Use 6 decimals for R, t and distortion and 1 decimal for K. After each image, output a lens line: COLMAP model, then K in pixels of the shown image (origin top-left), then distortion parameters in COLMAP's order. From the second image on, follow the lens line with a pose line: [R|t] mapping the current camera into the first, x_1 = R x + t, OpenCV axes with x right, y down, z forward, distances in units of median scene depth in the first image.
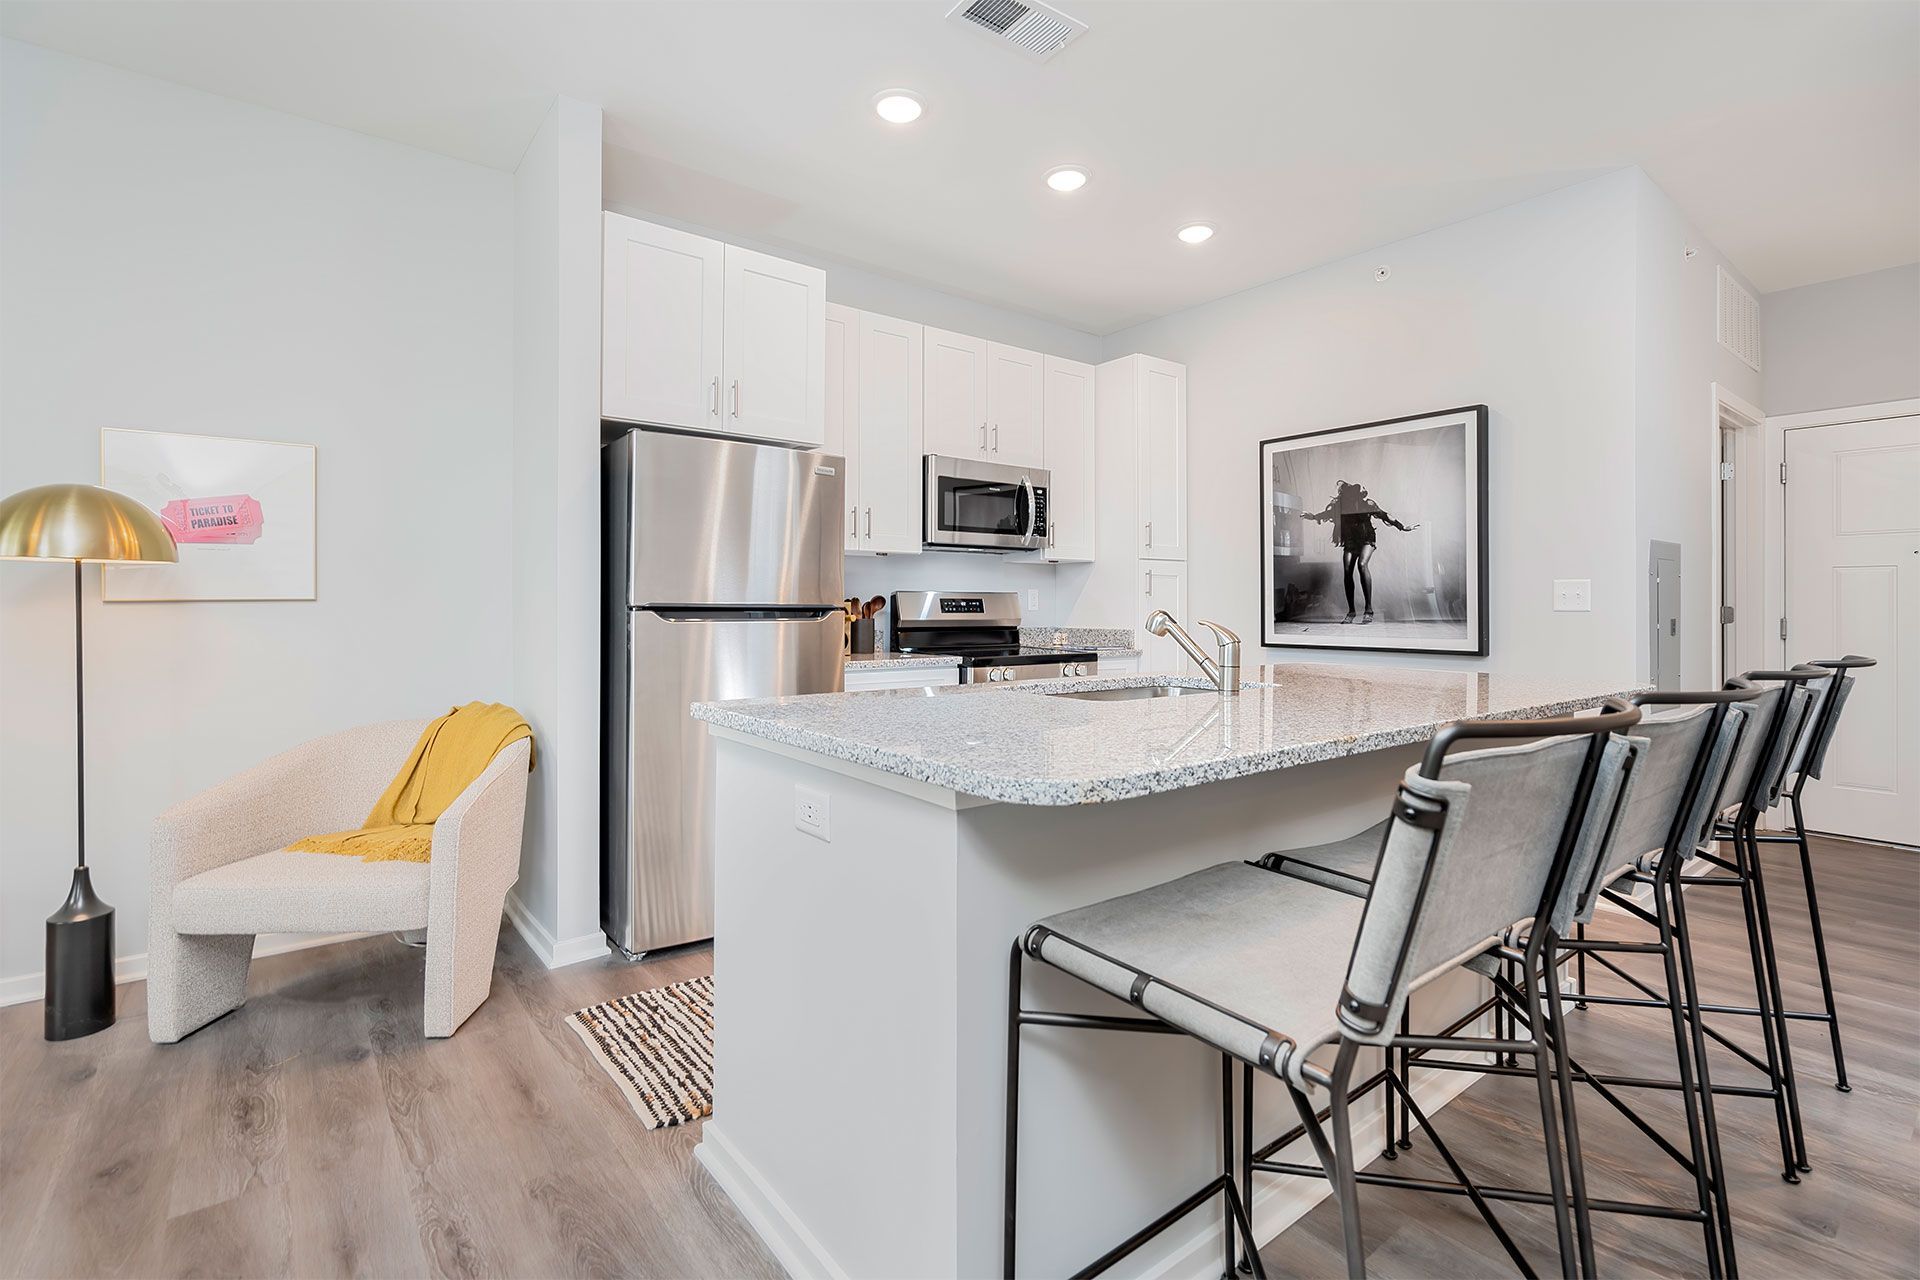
lens RADIAL K [[880.2, 0, 960.7], [0, 880.2, 624.3], [0, 0, 1]] dist [0.001408, 0.000234]
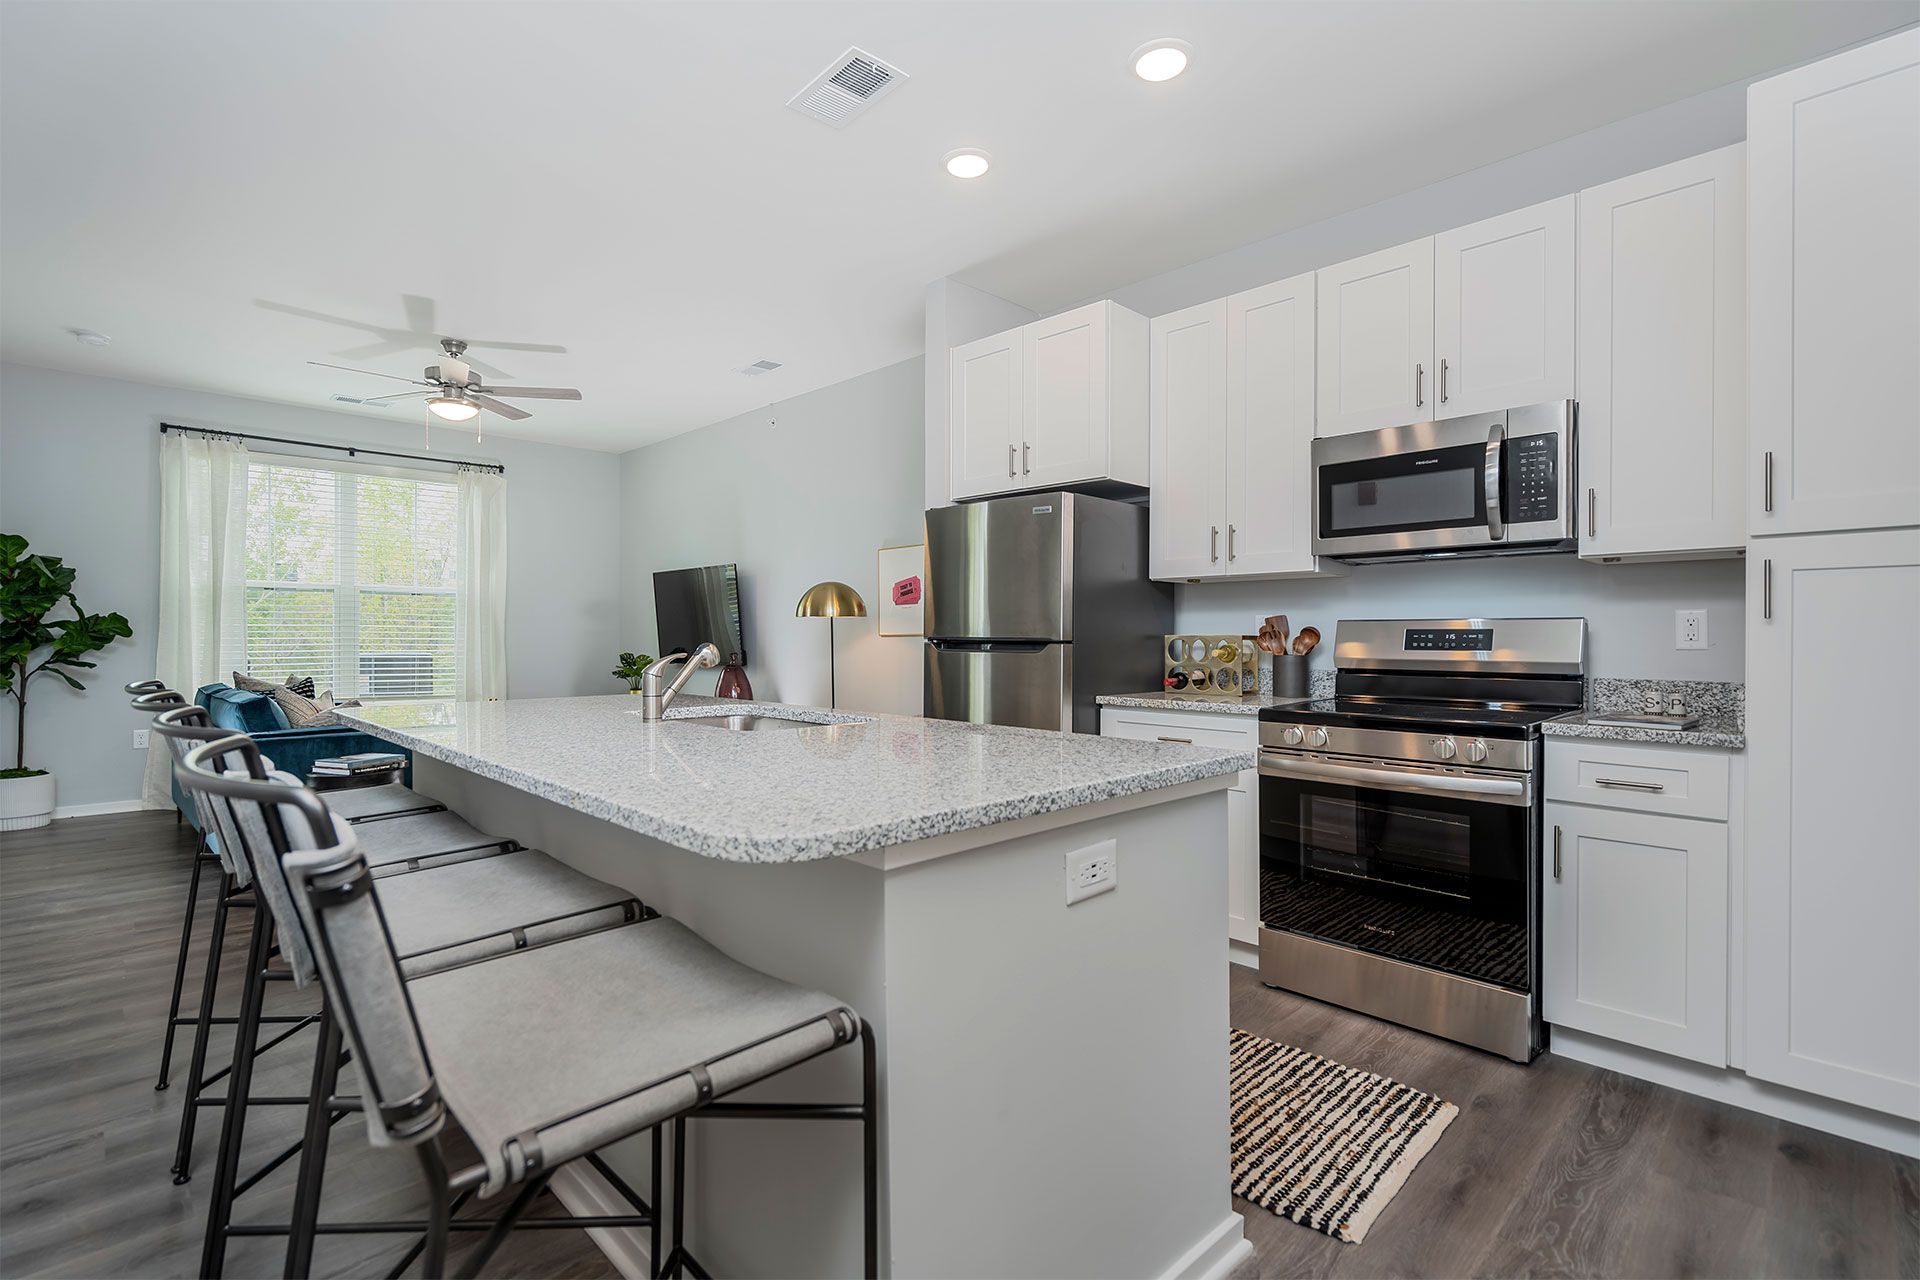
lens RADIAL K [[880.2, 0, 970.2], [0, 880.2, 639.4], [0, 0, 1]] dist [0.001408, 0.000234]
pose [[0.113326, 0.011379, -0.993493, 0.643183], [-0.007240, 0.999917, 0.010627, -0.026686], [0.993531, 0.005989, 0.113399, 0.593893]]
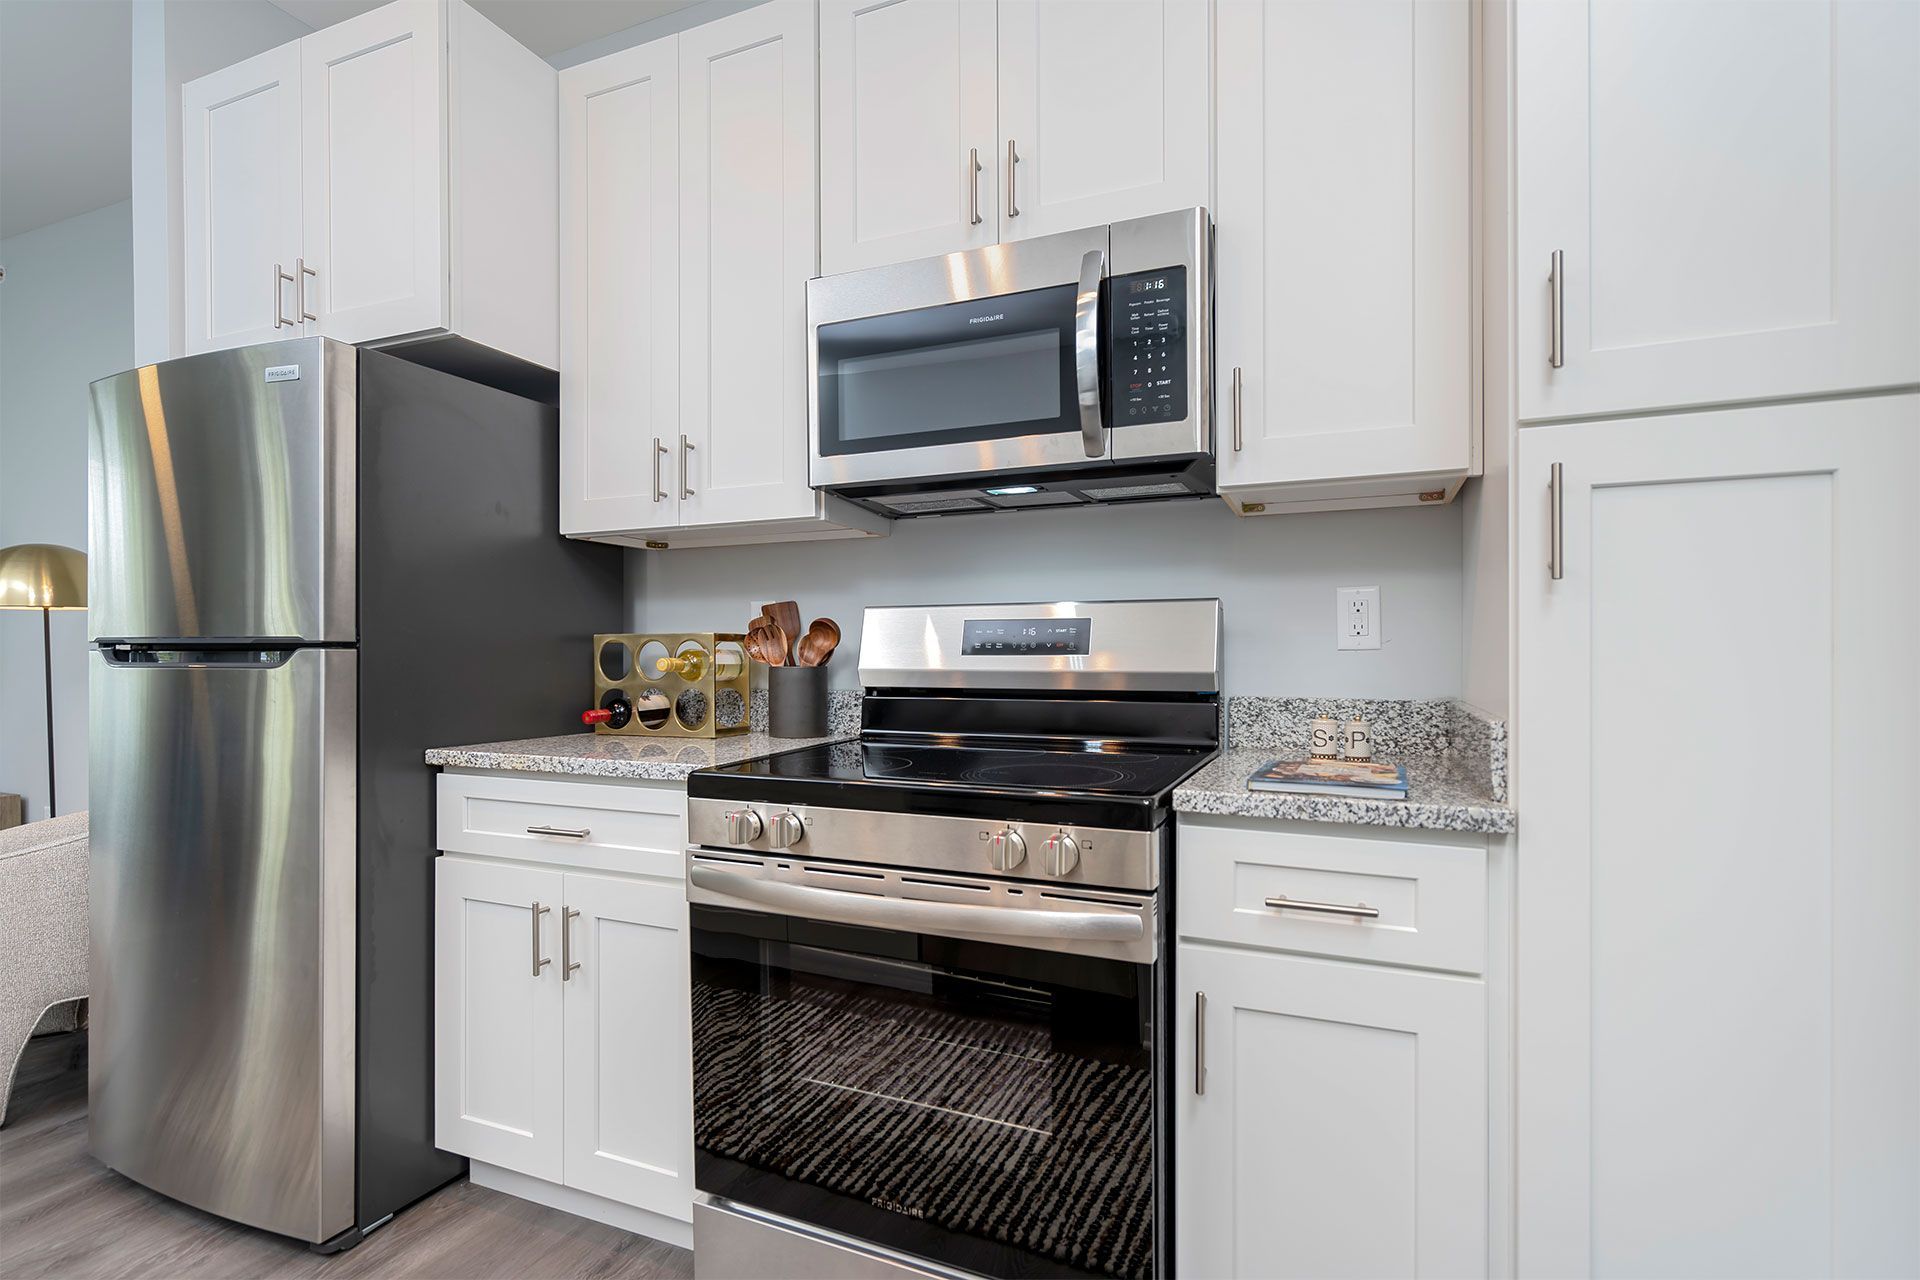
lens RADIAL K [[929.1, 0, 954.2], [0, 929.1, 645.4], [0, 0, 1]] dist [-0.002269, 0.000218]
pose [[0.477949, -0.000325, -0.878388, 0.375193], [-0.005636, 0.999978, -0.003437, -0.016601], [0.878370, 0.006593, 0.477936, 0.800083]]
